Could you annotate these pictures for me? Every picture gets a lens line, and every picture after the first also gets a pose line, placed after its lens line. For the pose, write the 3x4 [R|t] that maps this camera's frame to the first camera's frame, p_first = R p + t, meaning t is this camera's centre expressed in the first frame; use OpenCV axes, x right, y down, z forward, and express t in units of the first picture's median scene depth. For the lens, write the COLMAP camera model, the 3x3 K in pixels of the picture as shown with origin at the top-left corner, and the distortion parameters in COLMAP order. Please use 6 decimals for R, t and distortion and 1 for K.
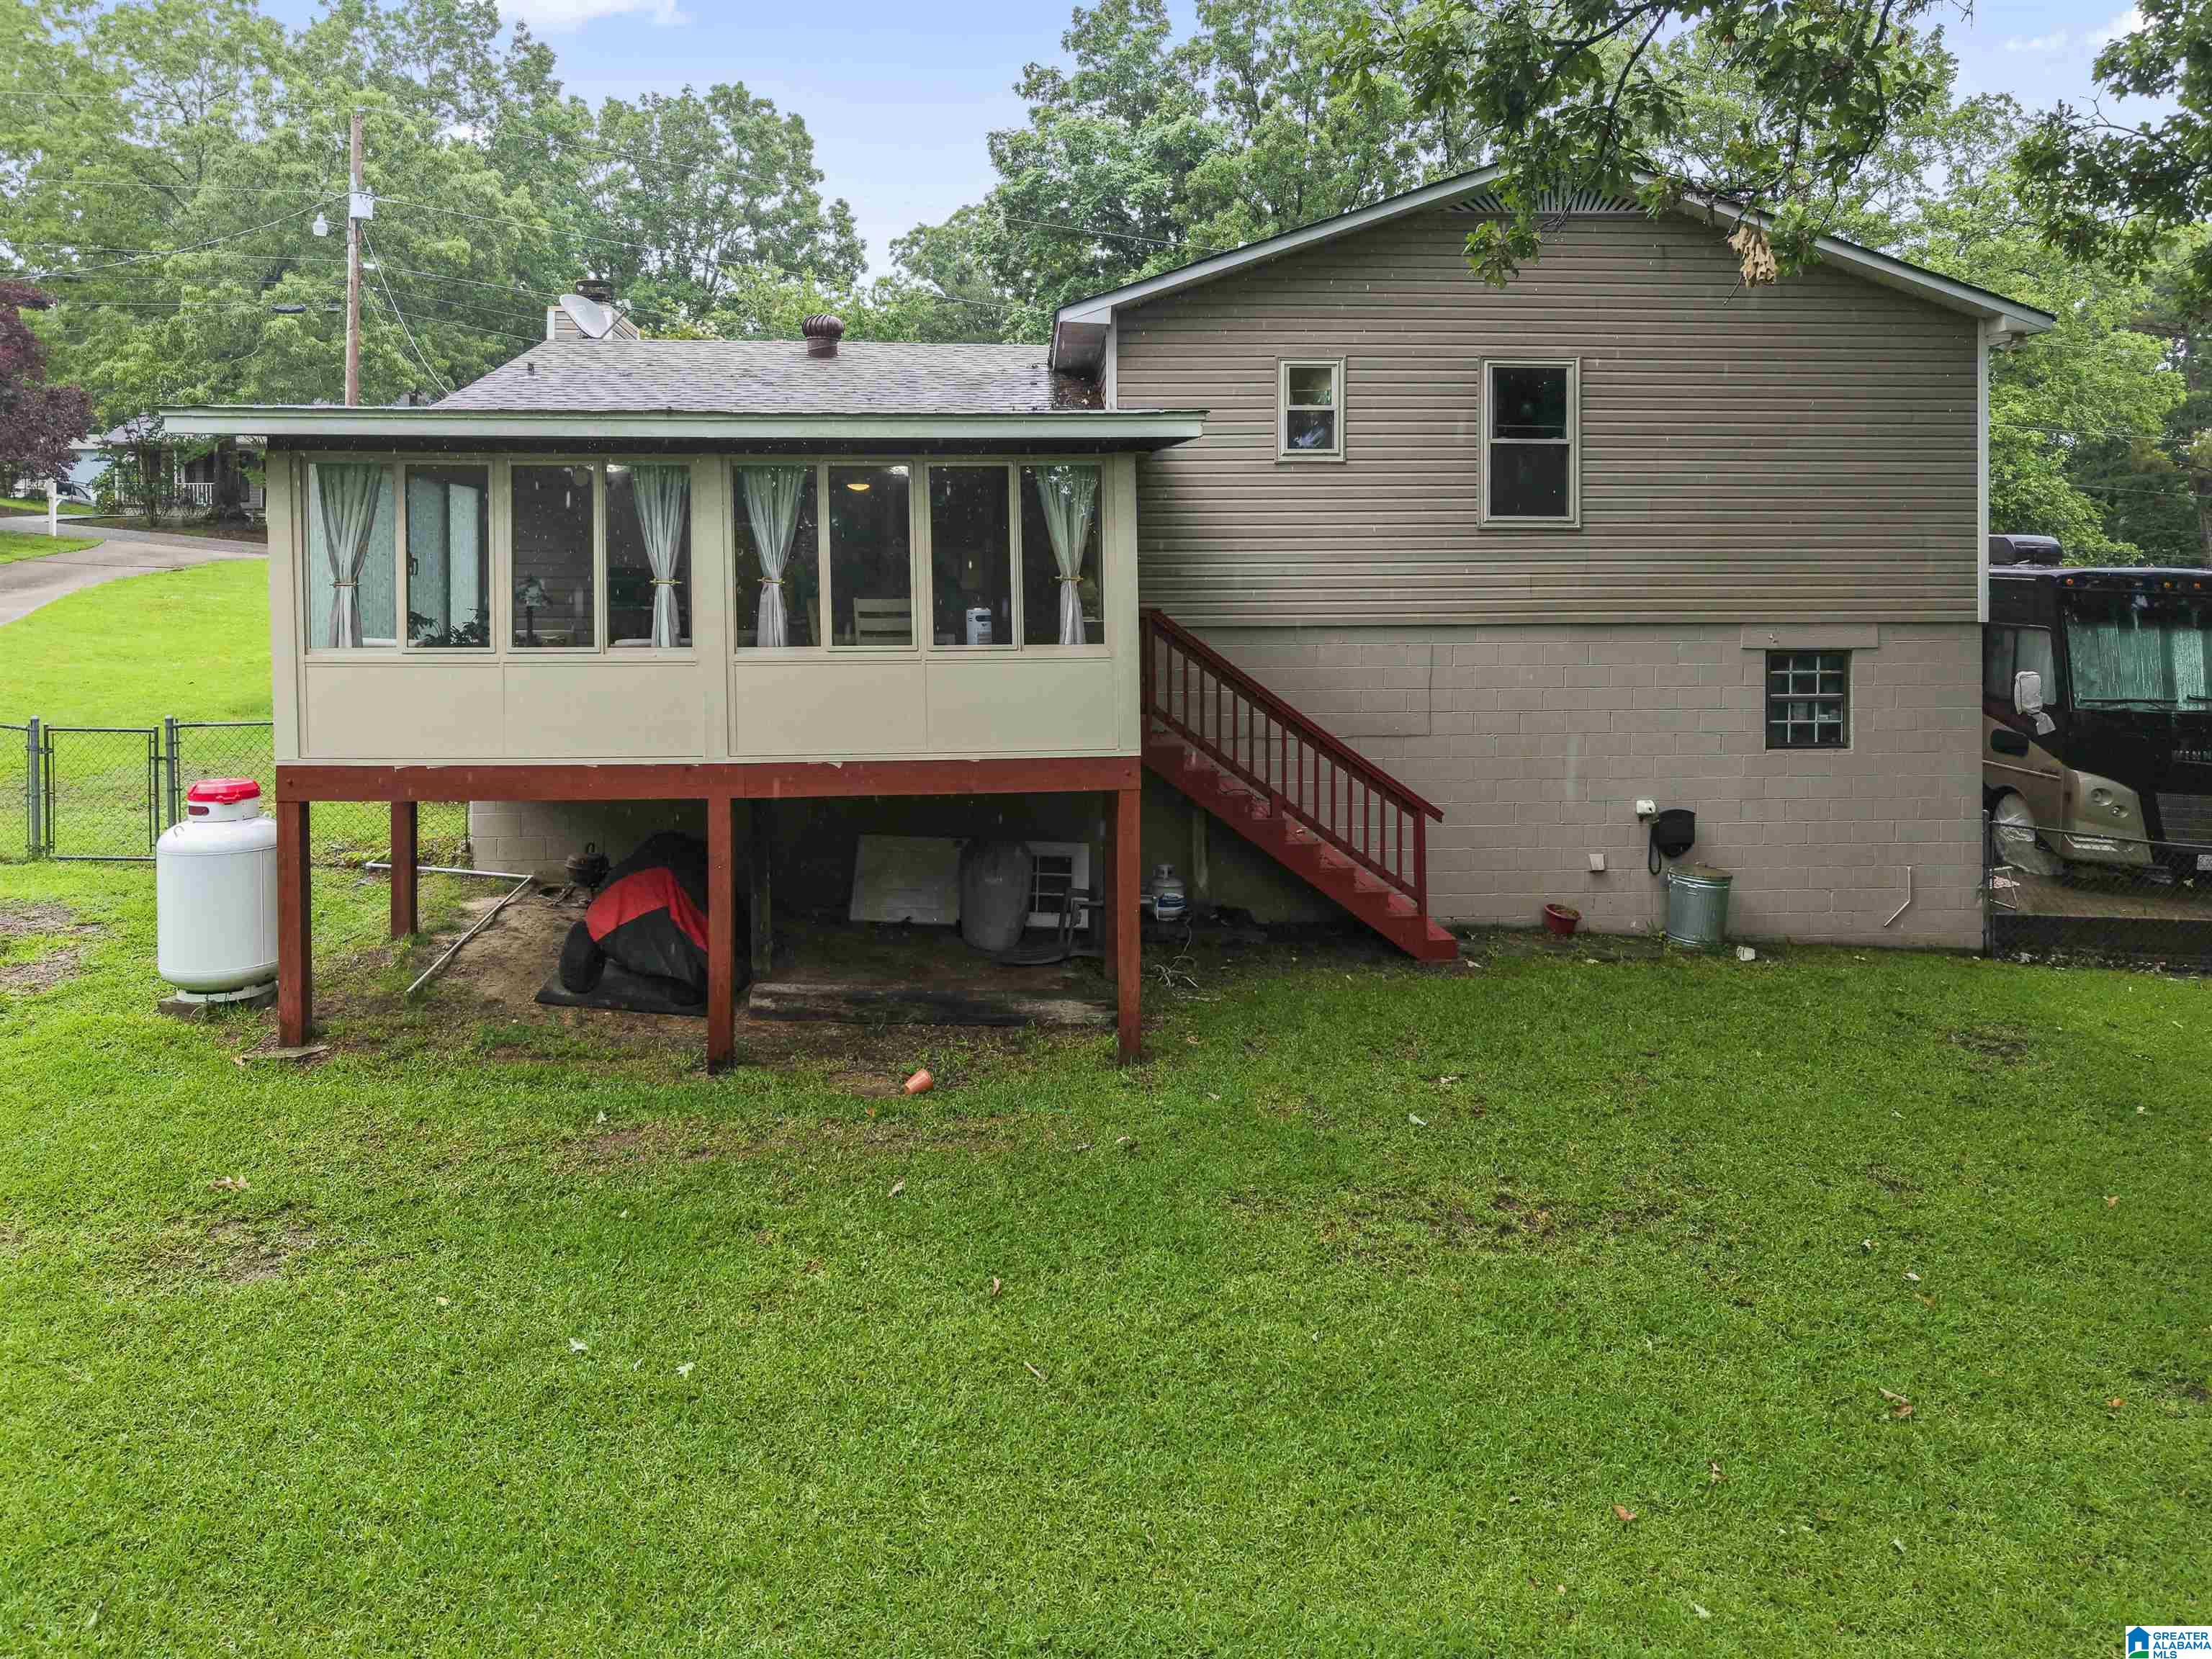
lens RADIAL K [[1569.1, 0, 1099.5], [0, 1569.1, 761.7], [0, 0, 1]] dist [0.036835, -0.026144]
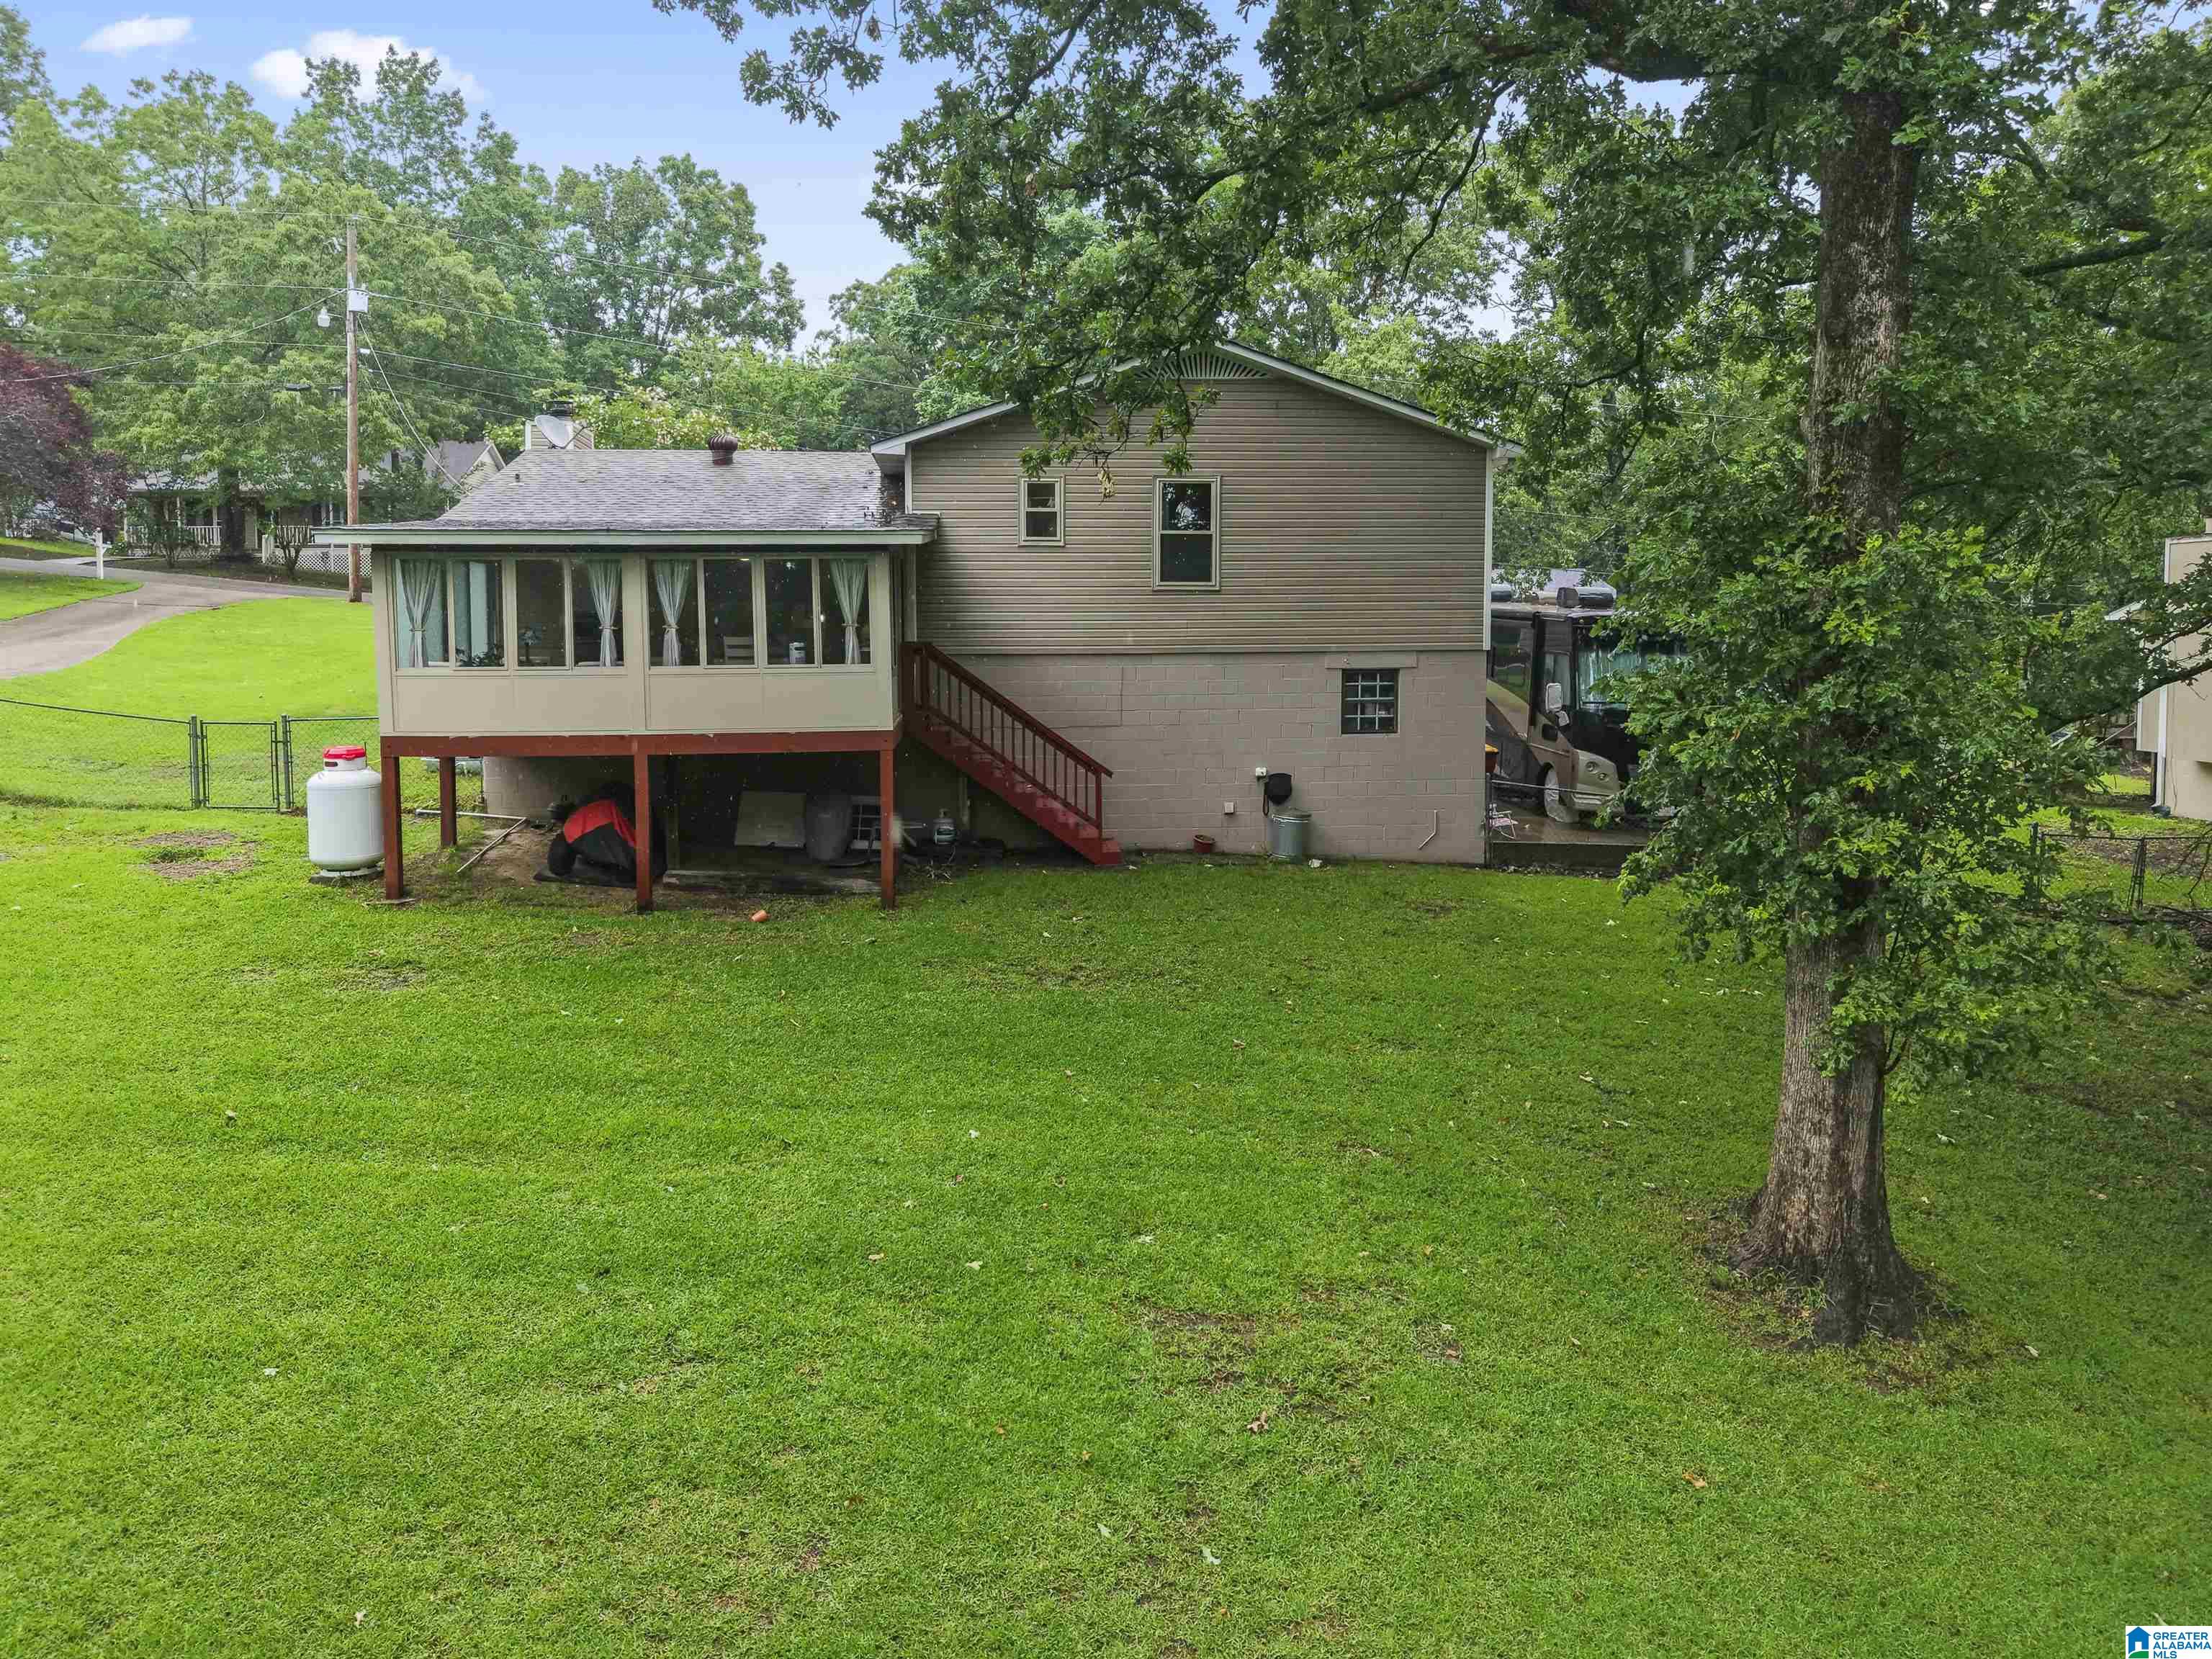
lens RADIAL K [[1493.8, 0, 1106.0], [0, 1493.8, 829.5], [0, 0, 1]] dist [0.008542, 0.001915]
pose [[0.999200, -0.005938, 0.039548, 0.135414], [0.004681, 0.999483, 0.031816, 0.037509], [-0.039716, -0.031605, 0.998711, -0.440799]]
